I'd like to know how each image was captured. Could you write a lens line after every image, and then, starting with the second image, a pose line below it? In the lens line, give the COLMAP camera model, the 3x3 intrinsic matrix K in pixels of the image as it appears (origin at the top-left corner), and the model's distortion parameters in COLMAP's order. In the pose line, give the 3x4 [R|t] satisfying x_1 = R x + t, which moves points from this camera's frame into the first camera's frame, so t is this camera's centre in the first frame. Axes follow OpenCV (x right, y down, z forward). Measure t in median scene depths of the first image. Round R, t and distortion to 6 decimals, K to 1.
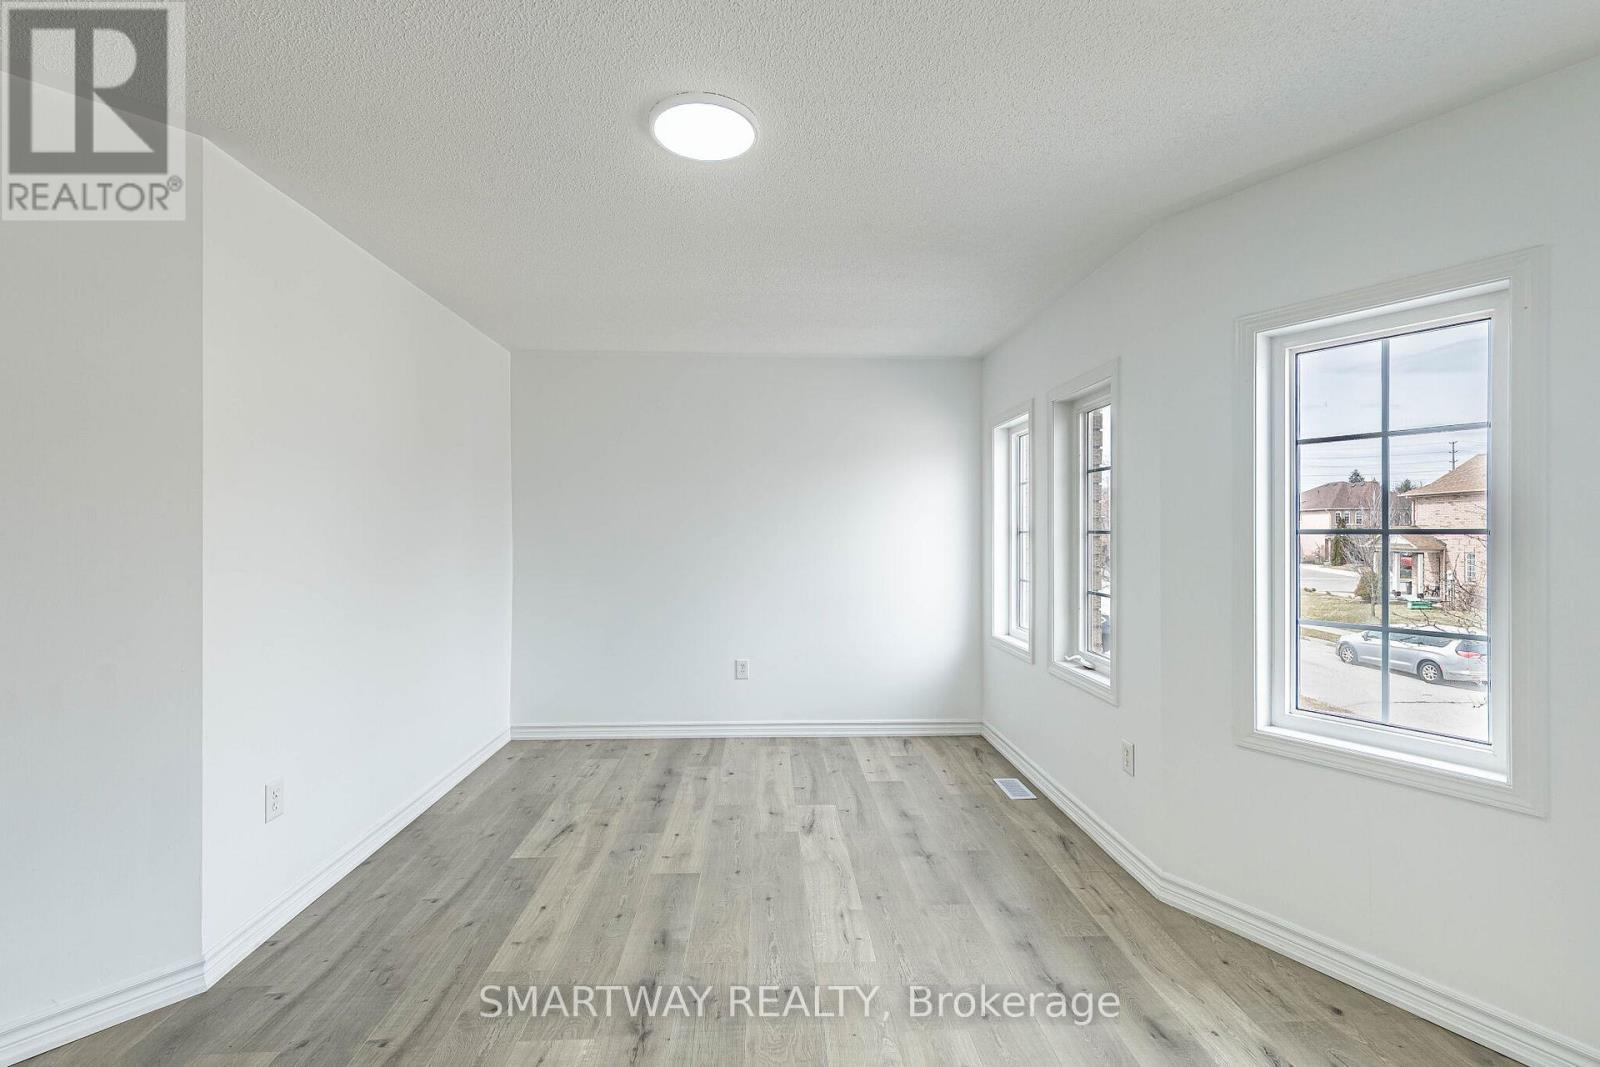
lens RADIAL K [[691.5, 0, 800.2], [0, 691.5, 526.7], [0, 0, 1]] dist [0.001104, 0.000056]
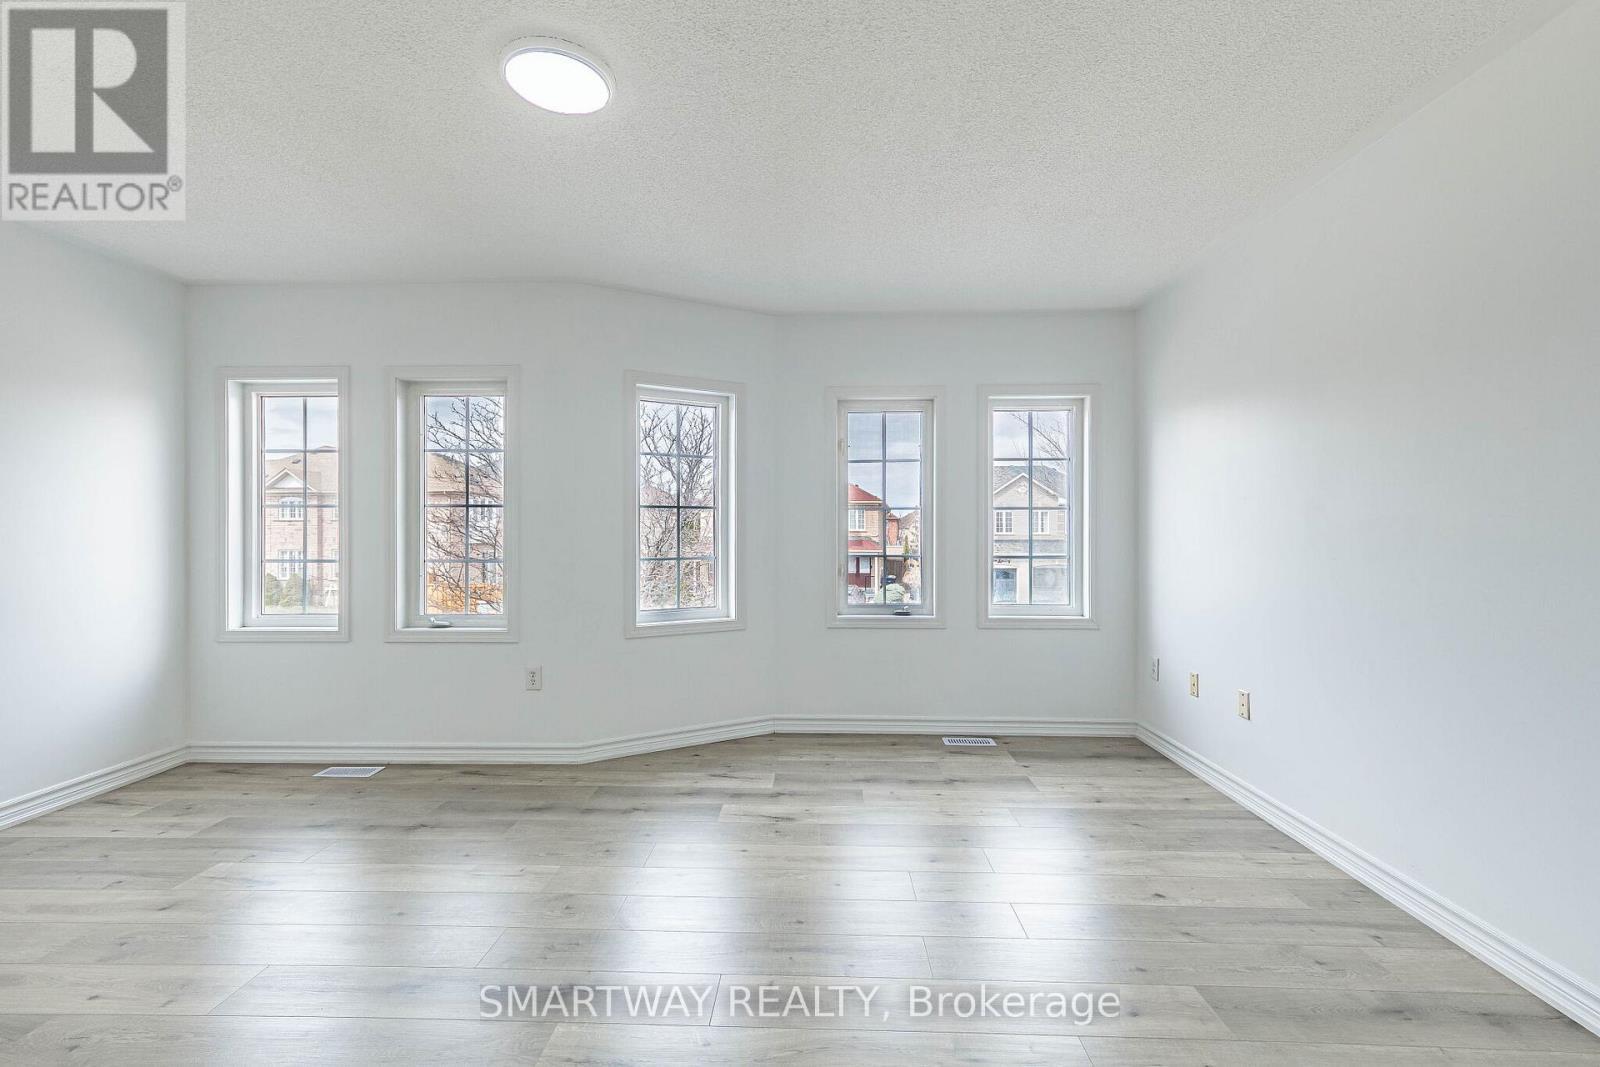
lens RADIAL K [[658.6, 0, 802.4], [0, 658.6, 536.7], [0, 0, 1]] dist [-0.002529, 0.001120]
pose [[0.088371, -0.002711, 0.996084, -0.599372], [-0.001337, 0.999995, 0.002840, 0.054804], [-0.996087, -0.001583, 0.088367, 0.328496]]
